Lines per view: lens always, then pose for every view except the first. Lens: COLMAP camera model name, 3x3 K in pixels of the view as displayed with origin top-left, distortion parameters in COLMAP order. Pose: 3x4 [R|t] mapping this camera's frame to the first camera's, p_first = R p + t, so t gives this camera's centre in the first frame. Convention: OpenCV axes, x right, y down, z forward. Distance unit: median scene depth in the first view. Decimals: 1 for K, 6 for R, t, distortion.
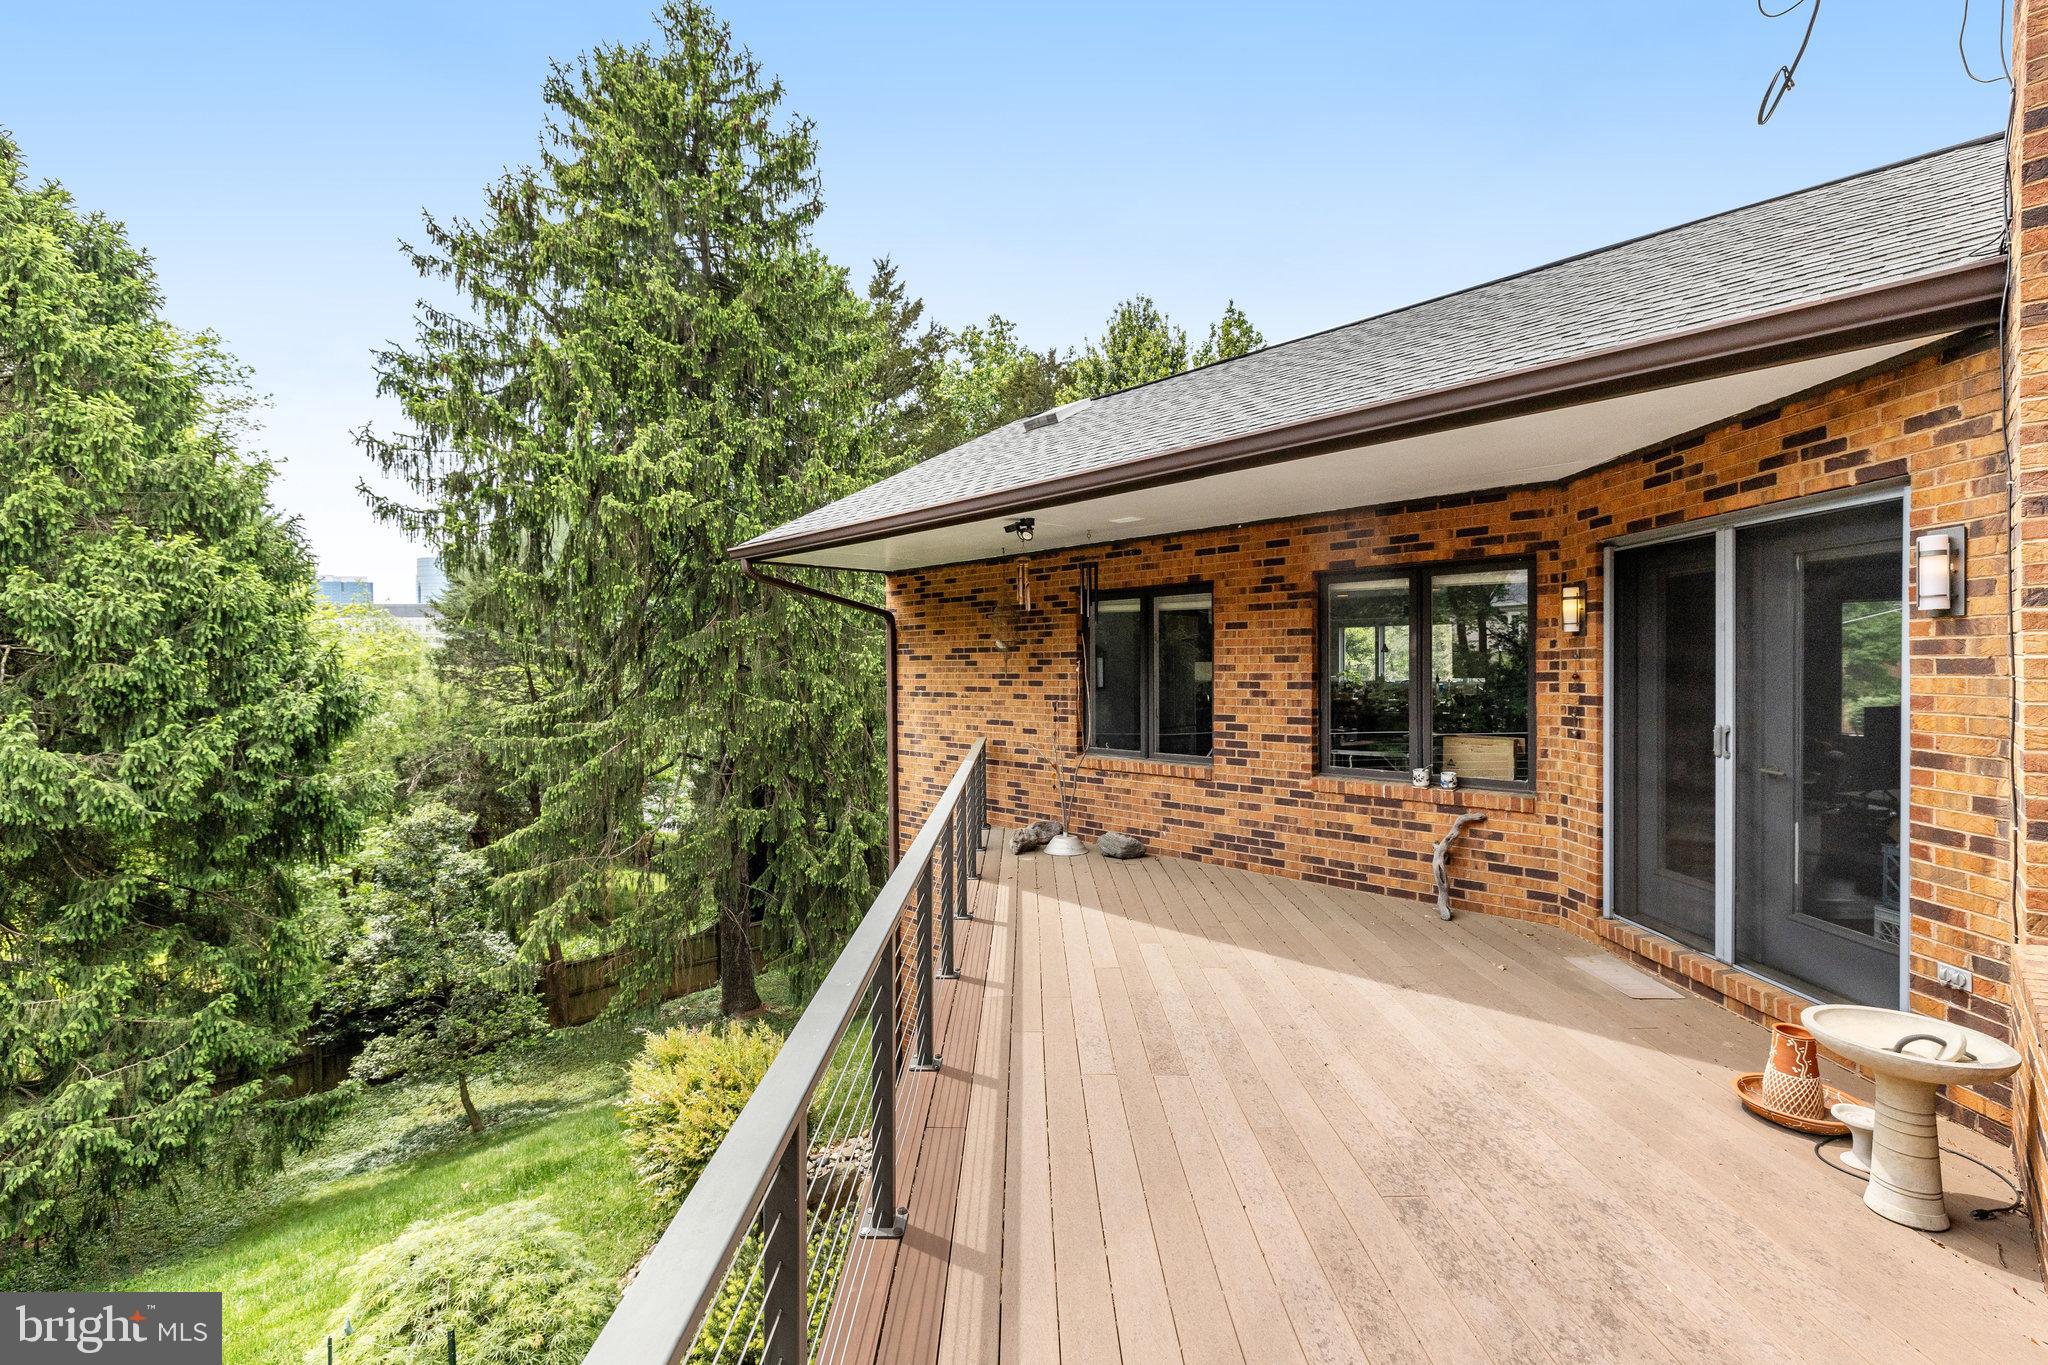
lens RADIAL K [[895.0, 0, 1006.7], [0, 895.0, 671.7], [0, 0, 1]] dist [0.009803, -0.002250]
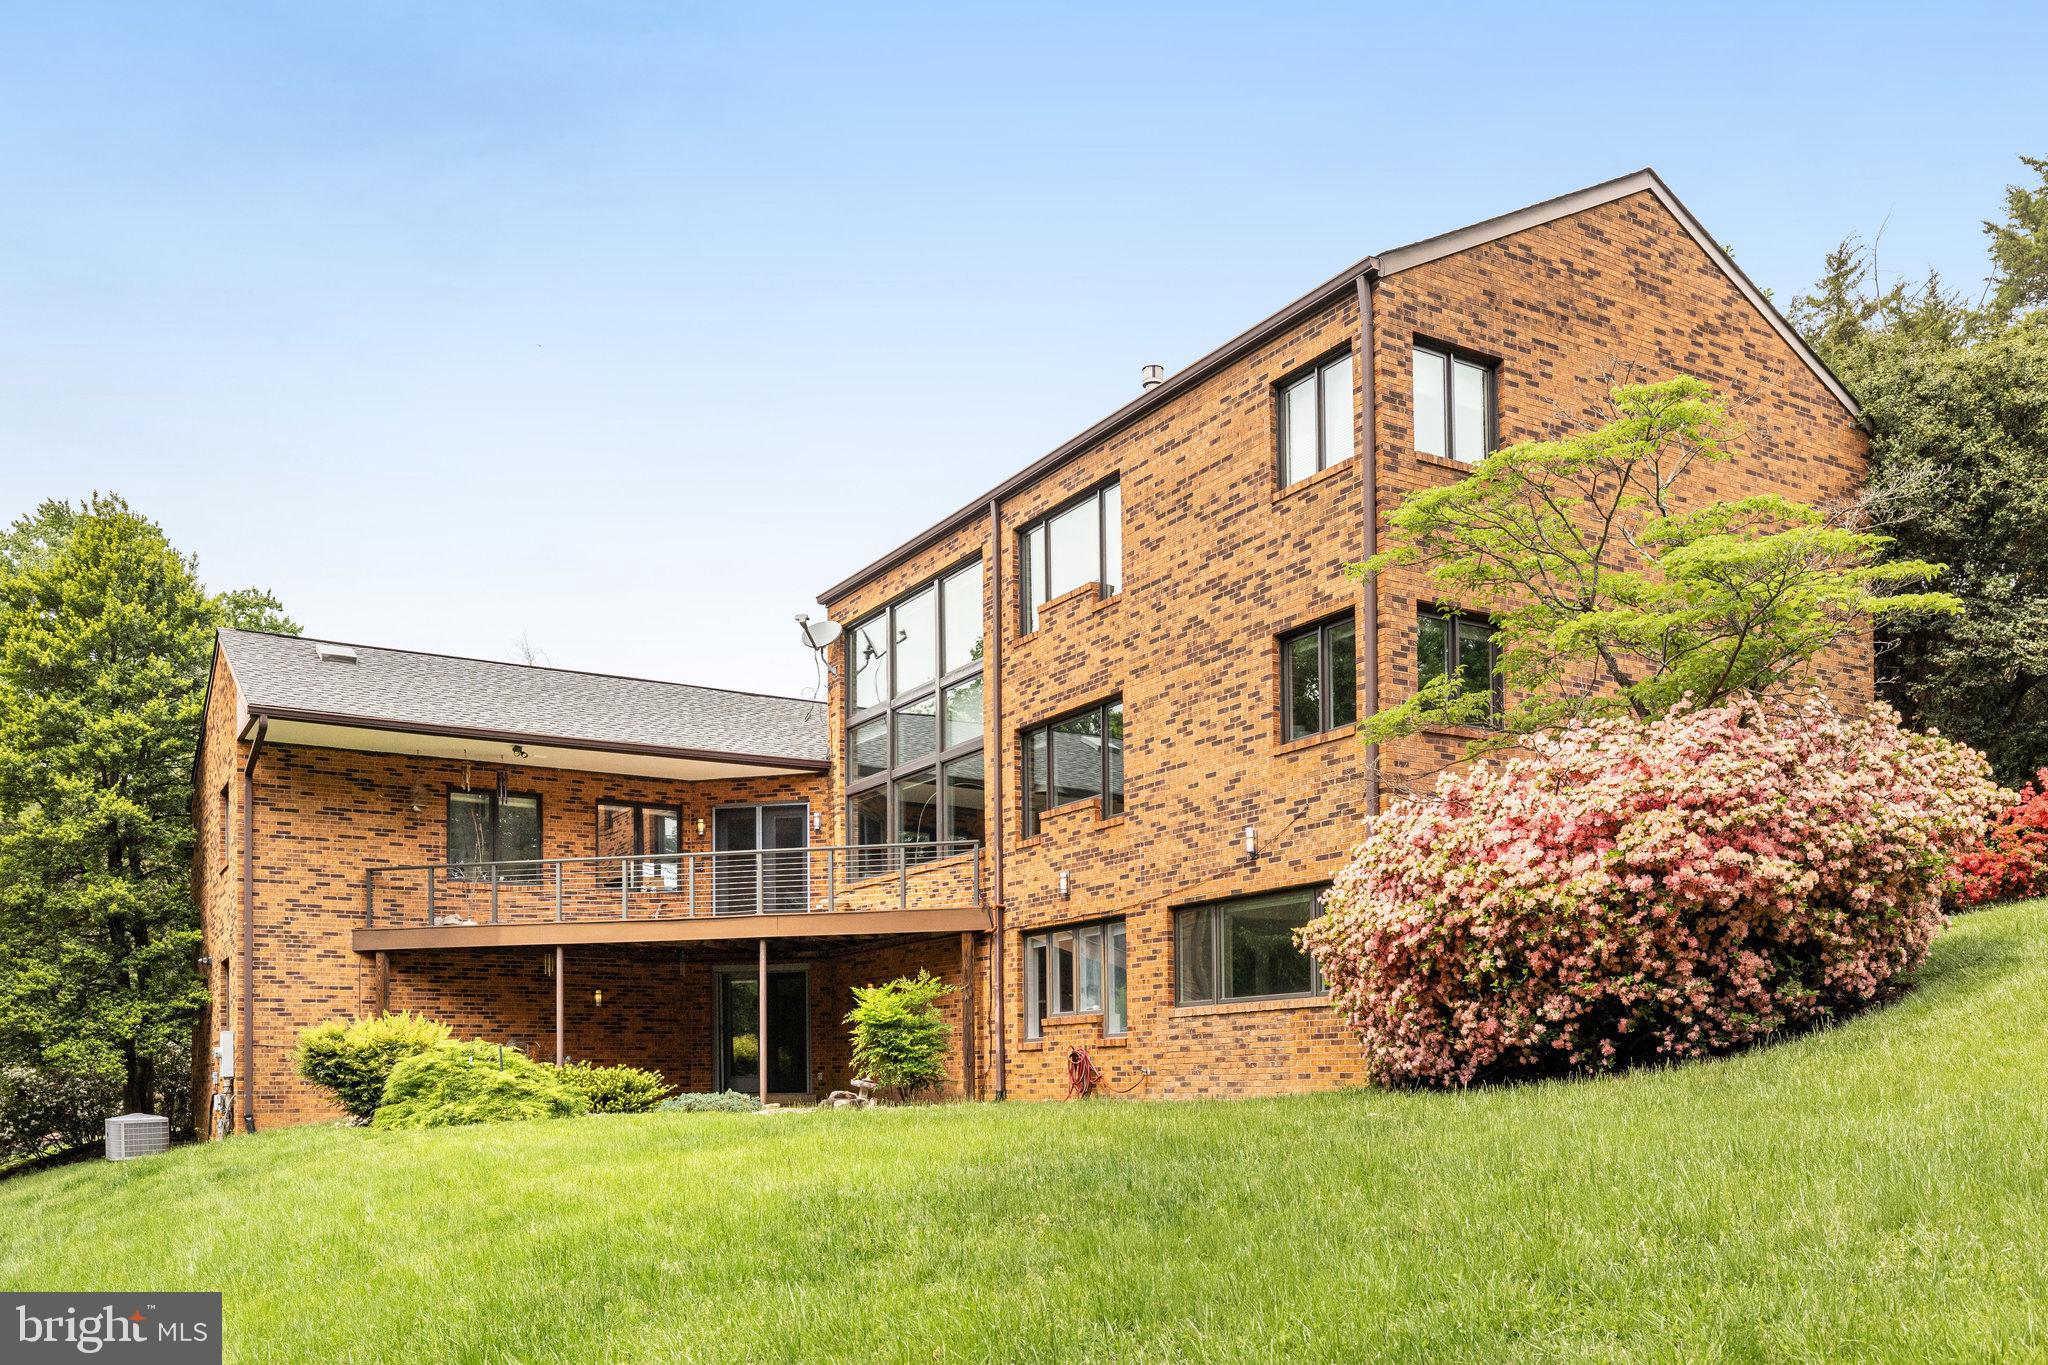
lens RADIAL K [[1619.0, 0, 1095.5], [0, 1619.0, 1021.6], [0, 0, 1]] dist [0.031620, -0.008071]
pose [[0.190819, 0.039791, 0.980818, -3.158501], [0.018893, 0.998844, -0.044198, 0.606844], [-0.981443, 0.026964, 0.189847, -0.910630]]
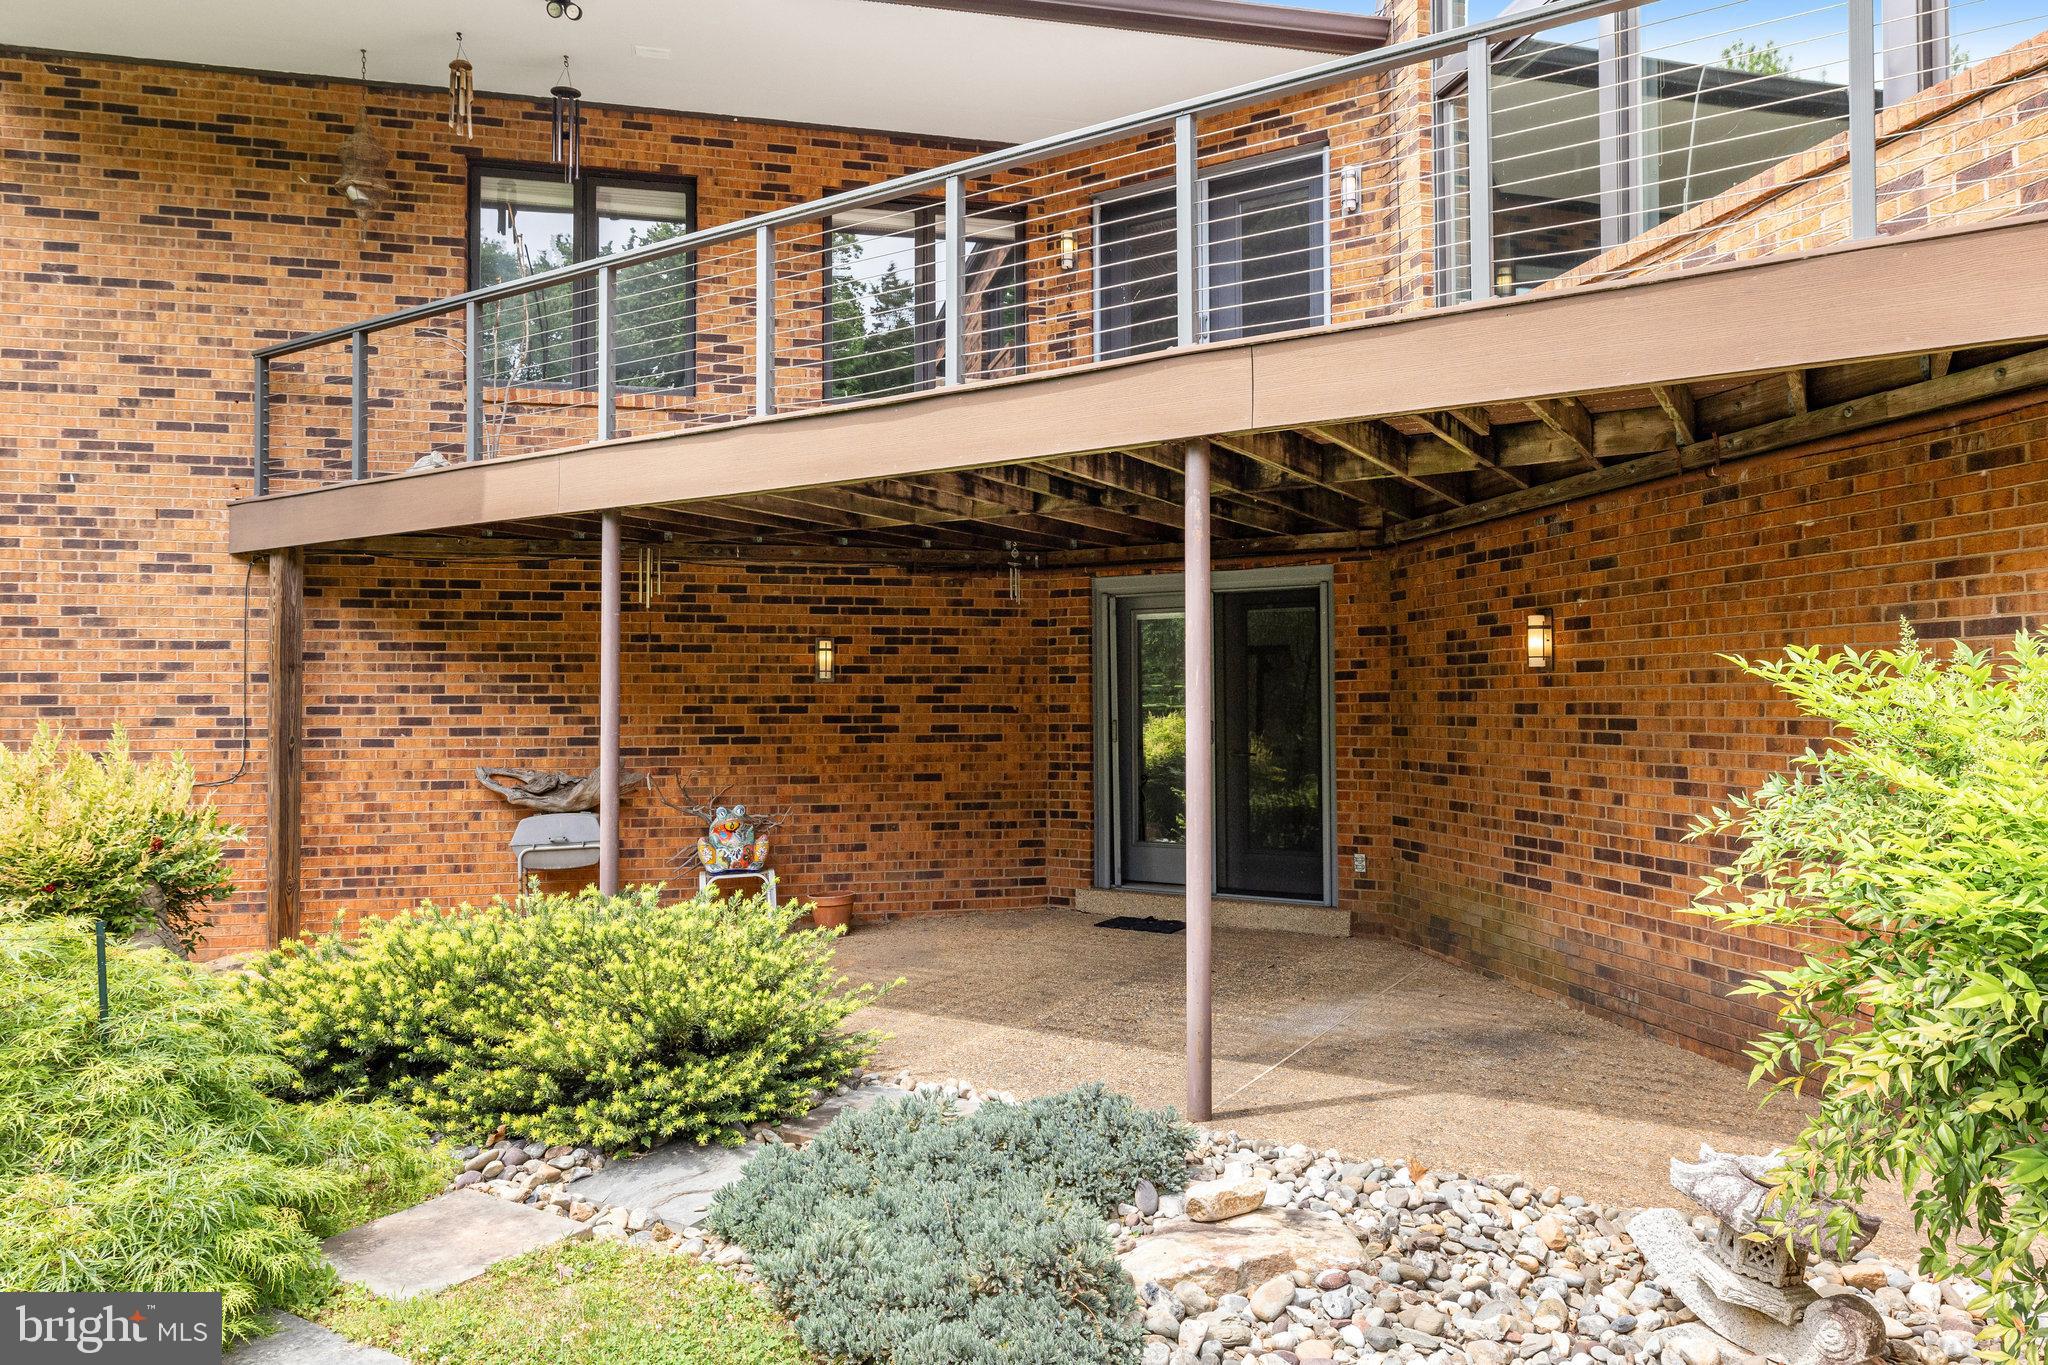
lens RADIAL K [[1305.2, 0, 1056.5], [0, 1305.2, 666.7], [0, 0, 1]] dist [-0.005340, 0.001741]
pose [[0.499586, 0.026374, 0.865863, -0.668736], [0.010906, 0.999266, -0.036730, 0.419961], [-0.866195, 0.027793, 0.498932, 0.110345]]
